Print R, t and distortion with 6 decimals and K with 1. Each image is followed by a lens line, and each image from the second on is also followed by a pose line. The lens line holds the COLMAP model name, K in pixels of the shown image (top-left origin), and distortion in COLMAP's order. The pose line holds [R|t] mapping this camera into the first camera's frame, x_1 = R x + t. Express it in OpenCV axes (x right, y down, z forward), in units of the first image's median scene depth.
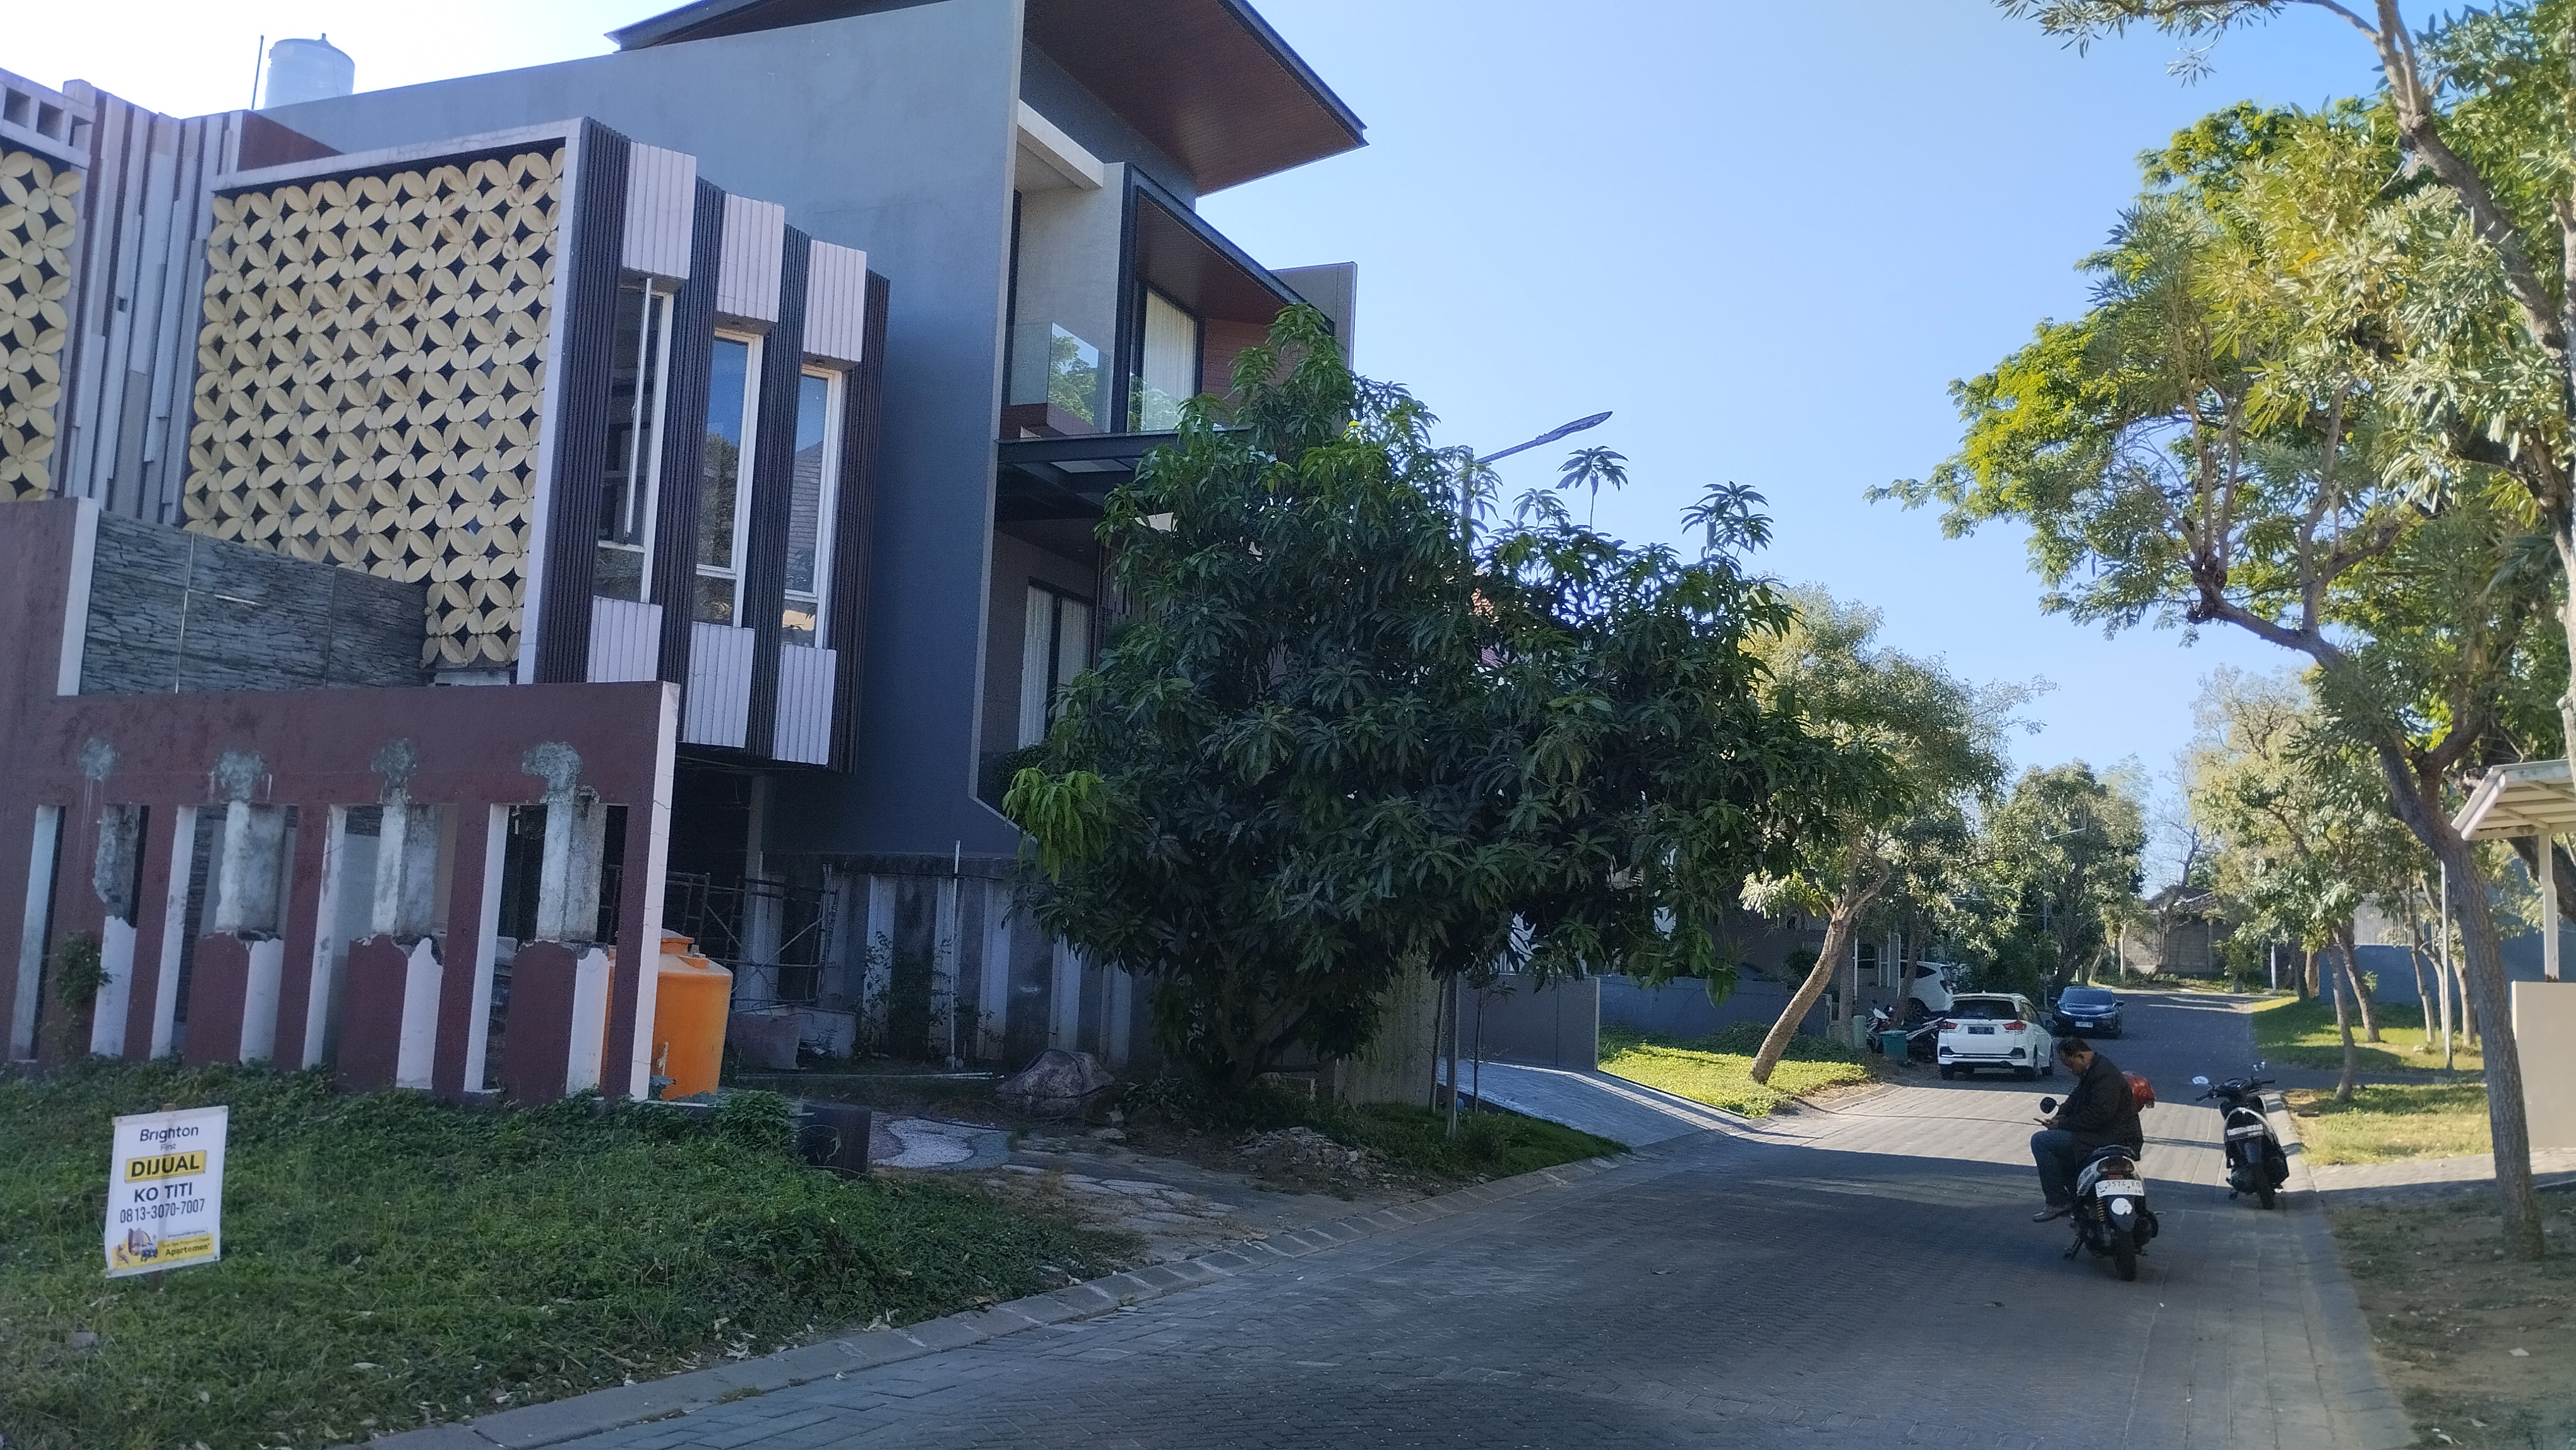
lens RADIAL K [[2232.7, 0, 1248.8], [0, 2232.7, 744.4], [0, 0, 1]] dist [0.080745, -0.091780]
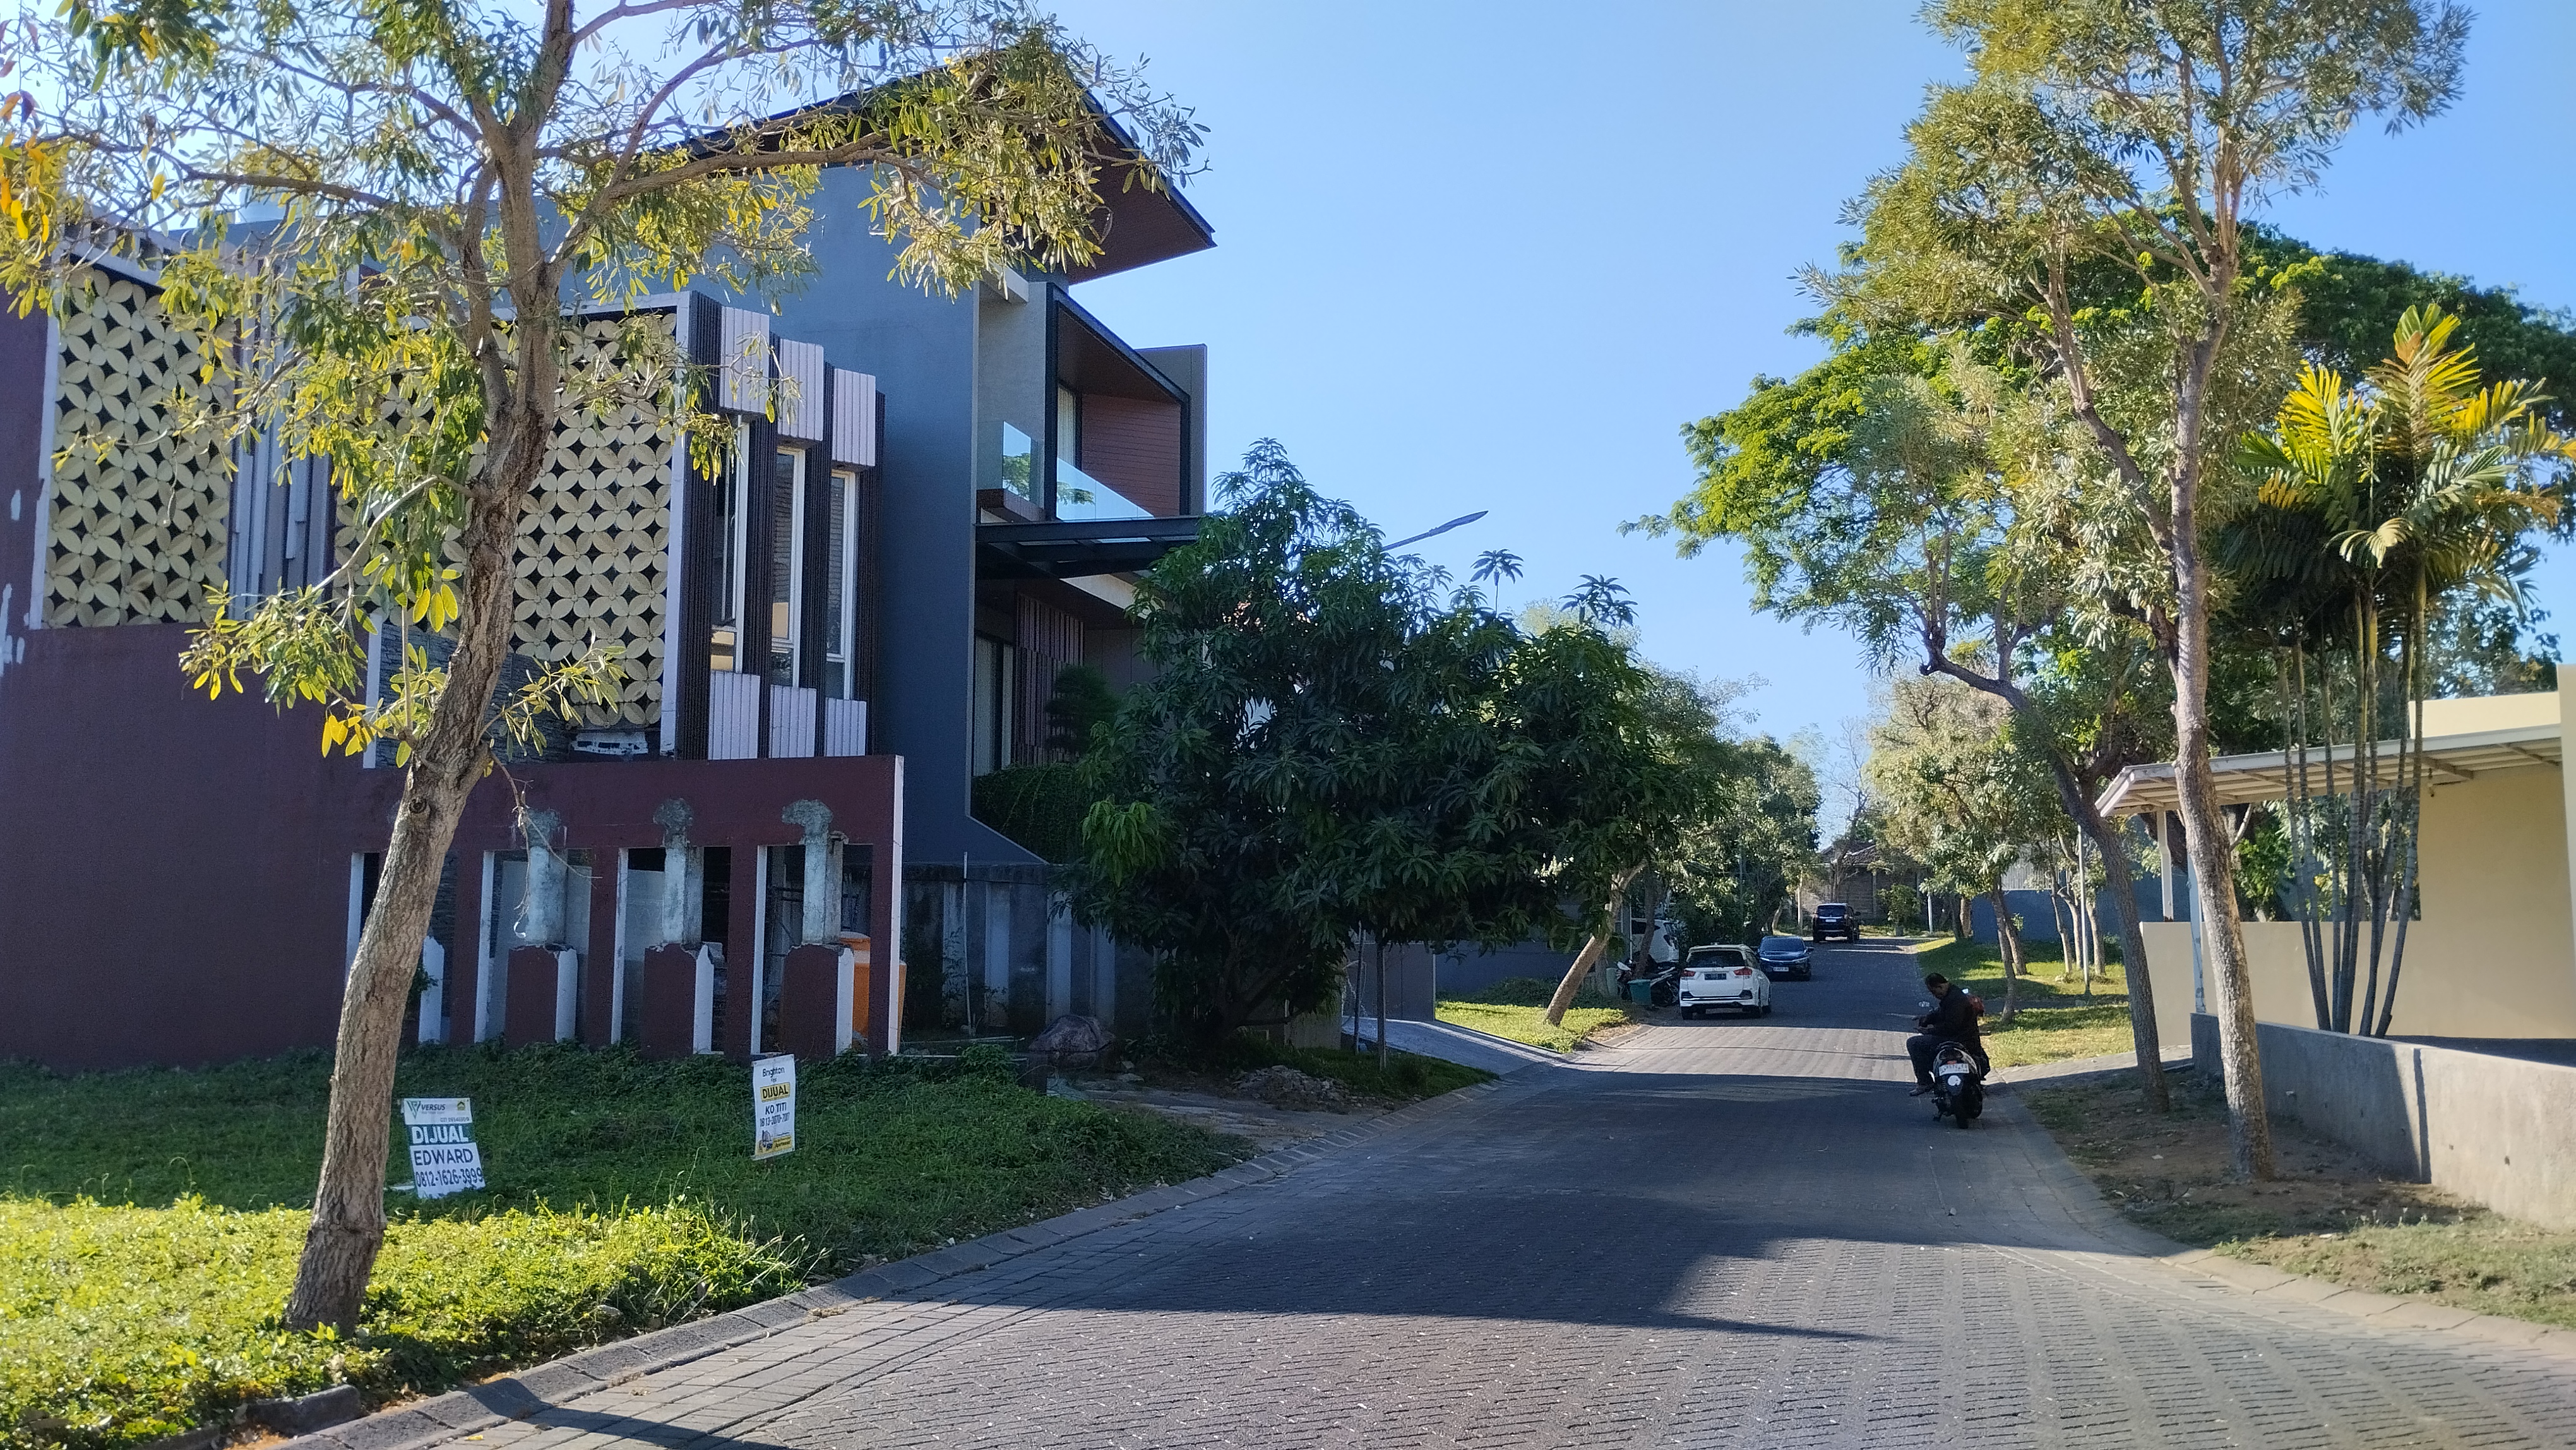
lens RADIAL K [[2220.7, 0, 1208.8], [0, 2220.7, 749.6], [0, 0, 1]] dist [0.060848, -0.064753]
pose [[0.992626, -0.024111, 0.118796, -0.159439], [0.022473, 0.999633, 0.015105, -0.033187], [-0.119117, -0.012324, 0.992804, -0.272467]]
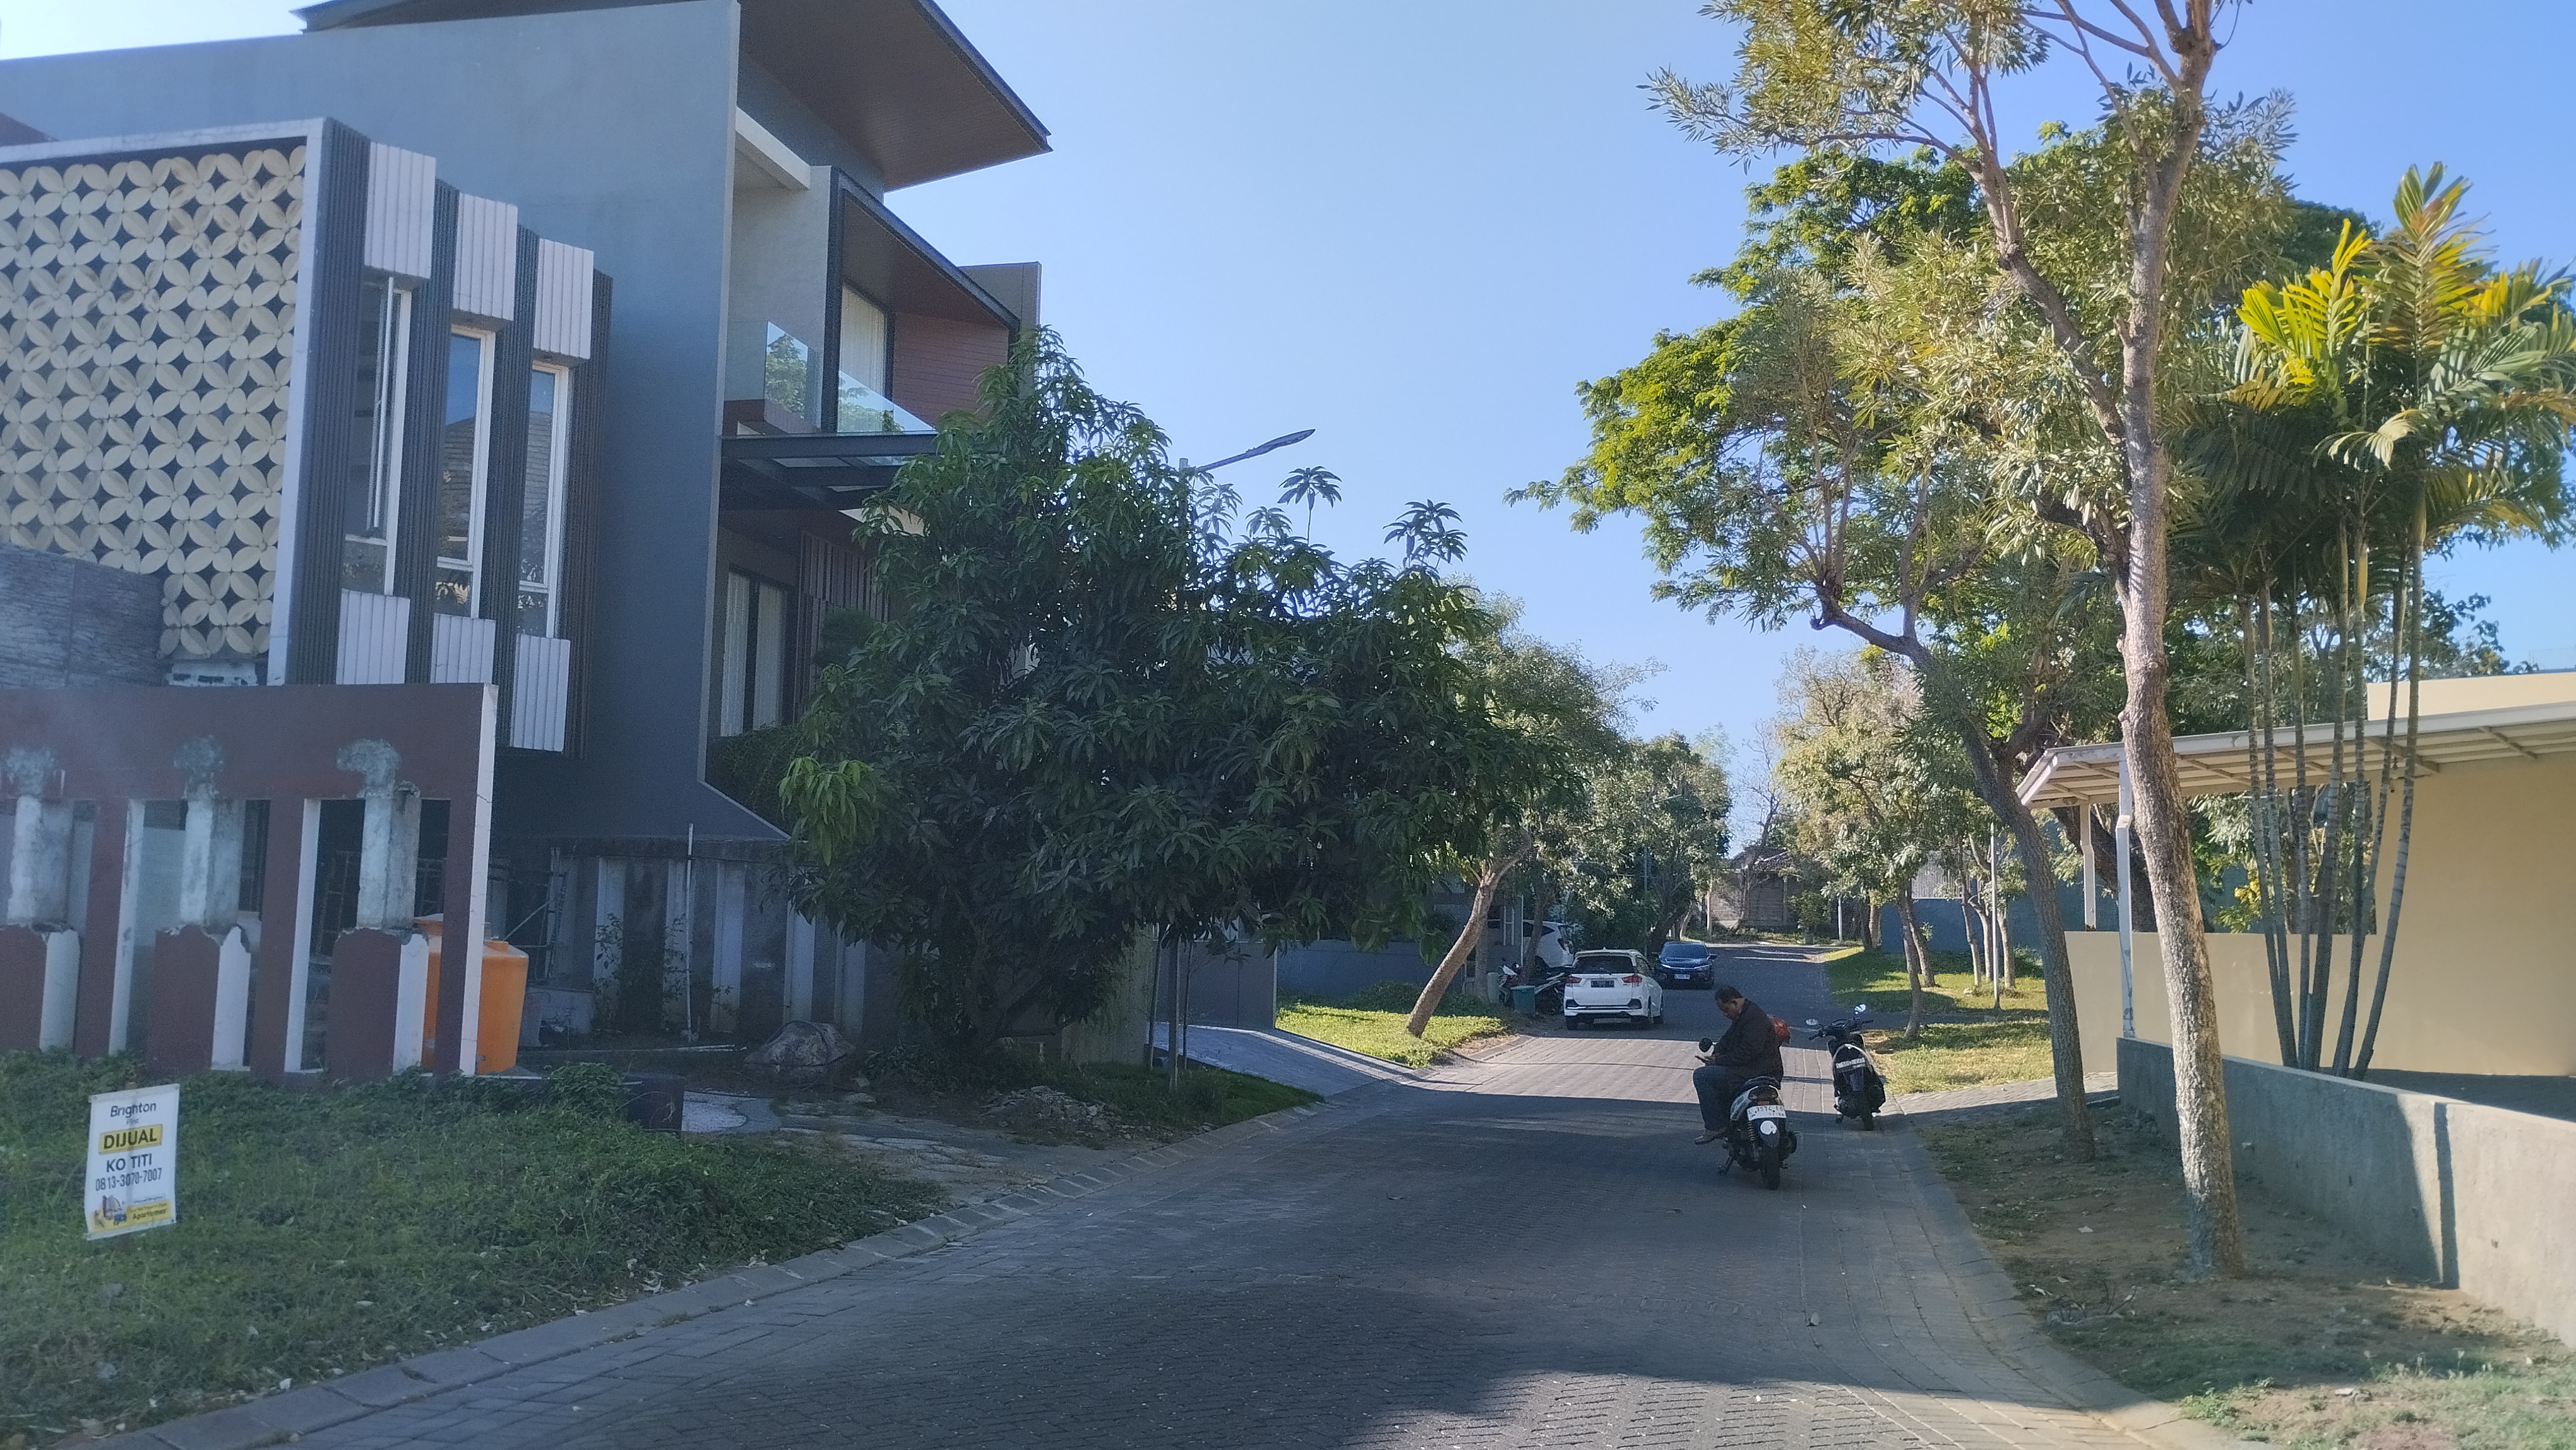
lens RADIAL K [[2232.7, 0, 1248.8], [0, 2232.7, 744.4], [0, 0, 1]] dist [0.080745, -0.091780]
pose [[0.985483, -0.002811, 0.169749, -0.058060], [0.000356, 0.999895, 0.014495, -0.009915], [-0.169772, -0.014224, 0.985381, -0.080279]]
